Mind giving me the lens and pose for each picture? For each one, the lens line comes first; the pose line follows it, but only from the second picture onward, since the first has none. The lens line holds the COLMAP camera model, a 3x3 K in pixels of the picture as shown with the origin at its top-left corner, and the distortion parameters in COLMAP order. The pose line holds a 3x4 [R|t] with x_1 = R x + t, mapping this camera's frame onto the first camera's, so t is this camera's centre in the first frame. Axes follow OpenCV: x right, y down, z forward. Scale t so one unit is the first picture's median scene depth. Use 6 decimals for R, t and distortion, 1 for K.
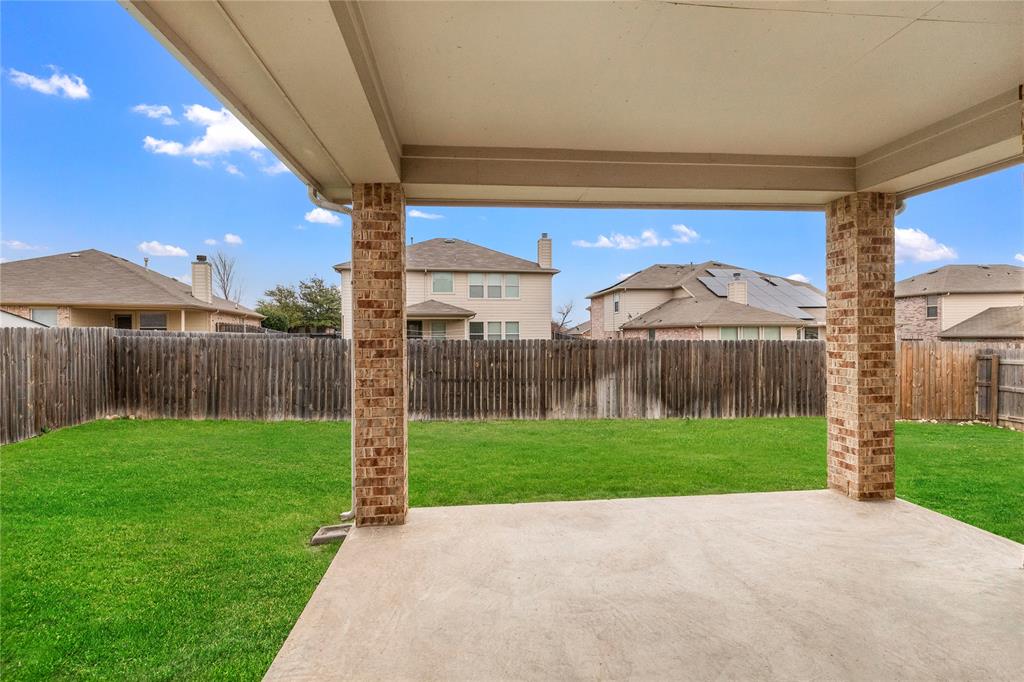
lens RADIAL K [[472.9, 0, 512.0], [0, 472.9, 341.0], [0, 0, 1]] dist [0.014185, 0.000088]
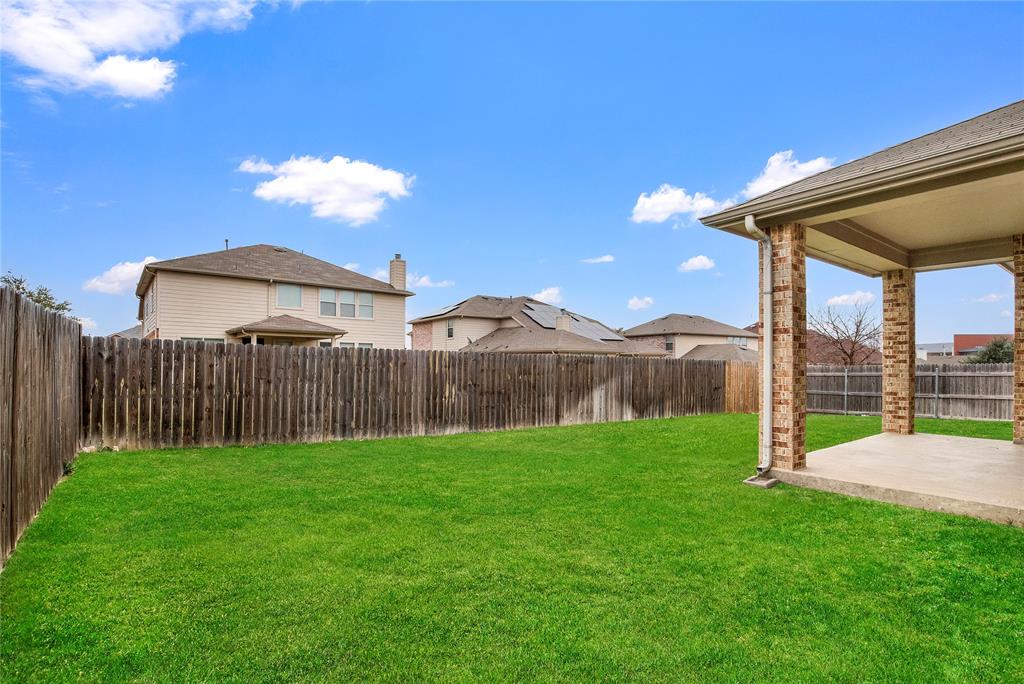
lens RADIAL K [[480.8, 0, 513.6], [0, 480.8, 363.0], [0, 0, 1]] dist [-0.020467, -0.000039]
pose [[0.864041, 0.012431, 0.503268, -0.599488], [-0.004050, 0.999834, -0.017745, 0.037534], [-0.503405, 0.013294, 0.863948, 0.070433]]
